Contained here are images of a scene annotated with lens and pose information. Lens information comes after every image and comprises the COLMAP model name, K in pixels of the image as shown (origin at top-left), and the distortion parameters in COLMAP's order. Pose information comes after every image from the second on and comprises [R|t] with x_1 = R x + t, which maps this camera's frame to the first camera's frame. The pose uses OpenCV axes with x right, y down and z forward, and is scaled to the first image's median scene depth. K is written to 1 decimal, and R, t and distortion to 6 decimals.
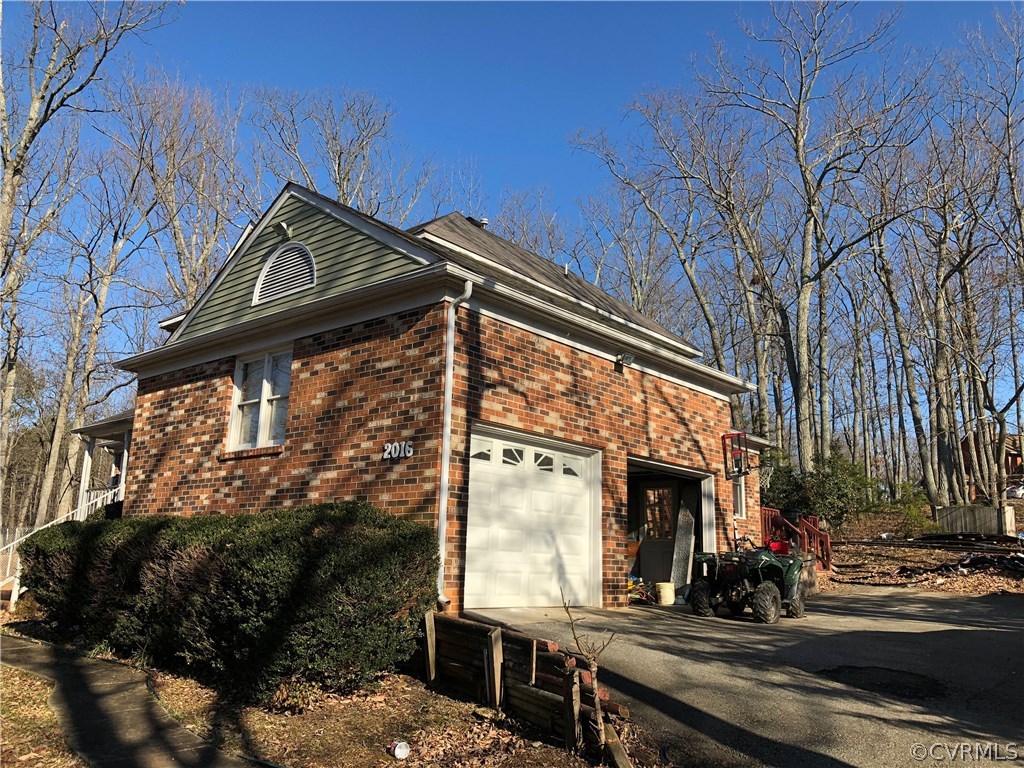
lens RADIAL K [[851.4, 0, 512.0], [0, 851.4, 384.0], [0, 0, 1]] dist [-0.000607, 0.001480]
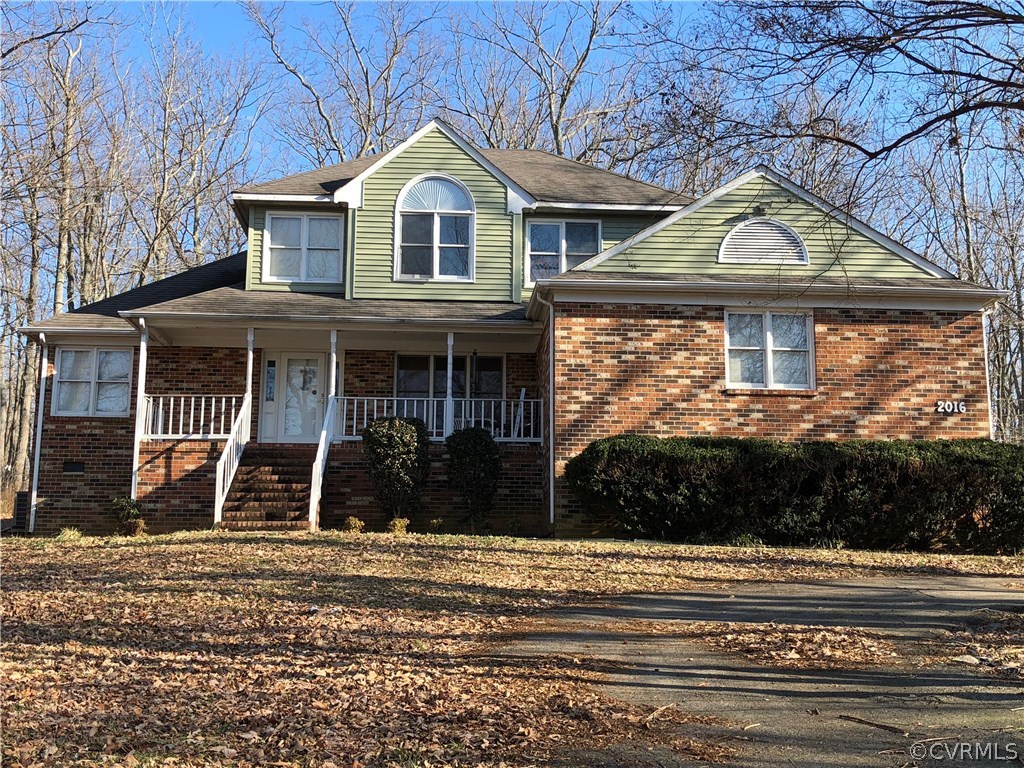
lens RADIAL K [[1227.9, 0, 512.0], [0, 1227.9, 384.0], [0, 0, 1]] dist [0.232248, -0.883734]
pose [[0.726903, 0.109335, 0.677980, -1.918544], [-0.144148, 0.989543, -0.005029, 0.141673], [-0.671441, -0.094074, 0.735063, -0.062569]]
